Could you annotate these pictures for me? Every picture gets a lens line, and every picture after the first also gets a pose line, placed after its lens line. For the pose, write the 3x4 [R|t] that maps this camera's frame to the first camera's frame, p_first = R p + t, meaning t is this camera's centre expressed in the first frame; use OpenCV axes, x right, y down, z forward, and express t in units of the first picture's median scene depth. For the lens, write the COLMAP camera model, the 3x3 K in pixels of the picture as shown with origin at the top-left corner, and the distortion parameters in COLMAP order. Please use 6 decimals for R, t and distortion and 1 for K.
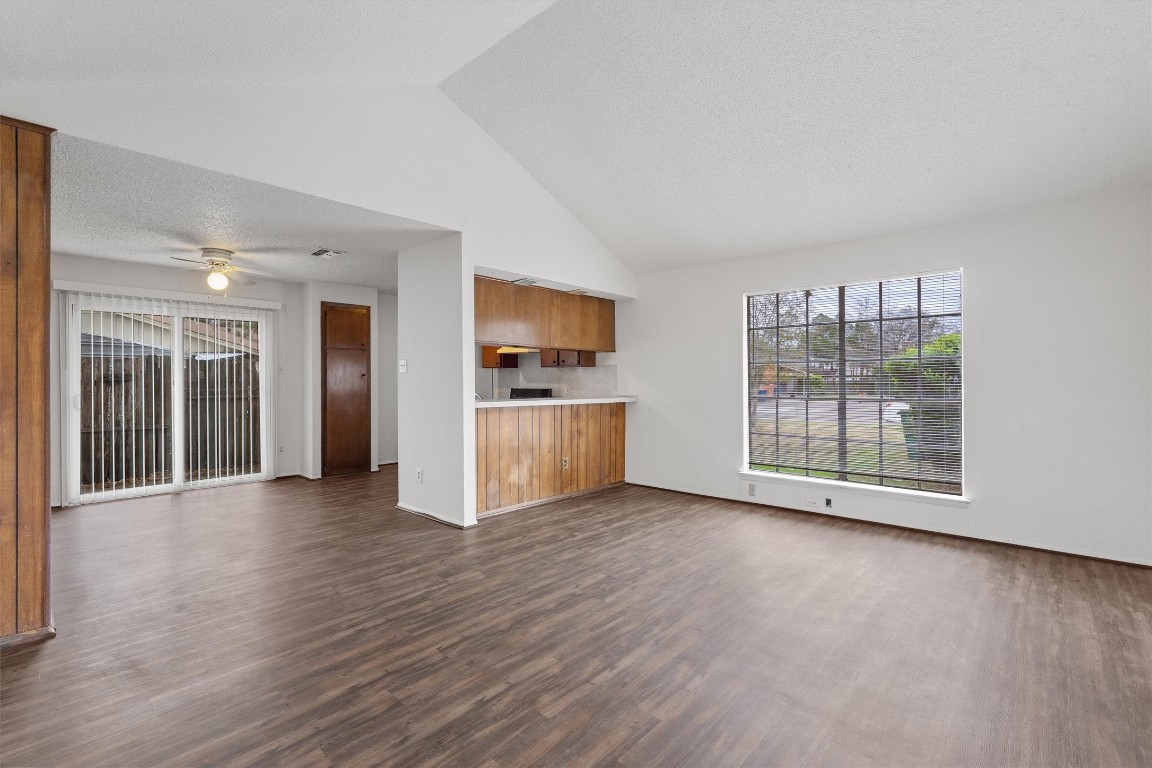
lens RADIAL K [[518.6, 0, 576.0], [0, 518.6, 384.0], [0, 0, 1]] dist [-0.000798, 0.000007]
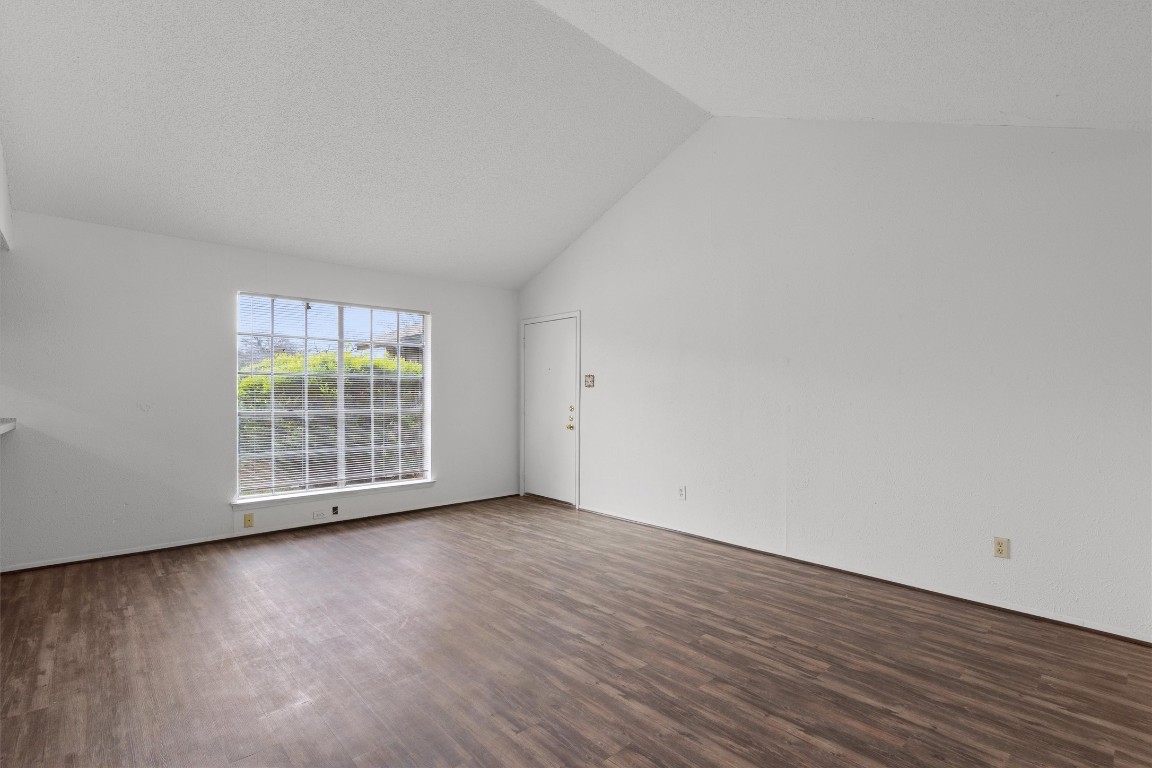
lens RADIAL K [[518.6, 0, 576.0], [0, 518.6, 384.0], [0, 0, 1]] dist [-0.000798, 0.000007]
pose [[0.099904, 0.024417, 0.994697, -1.131632], [0.000321, 0.999698, -0.024572, -0.004678], [-0.994997, 0.002774, 0.099866, 0.883076]]
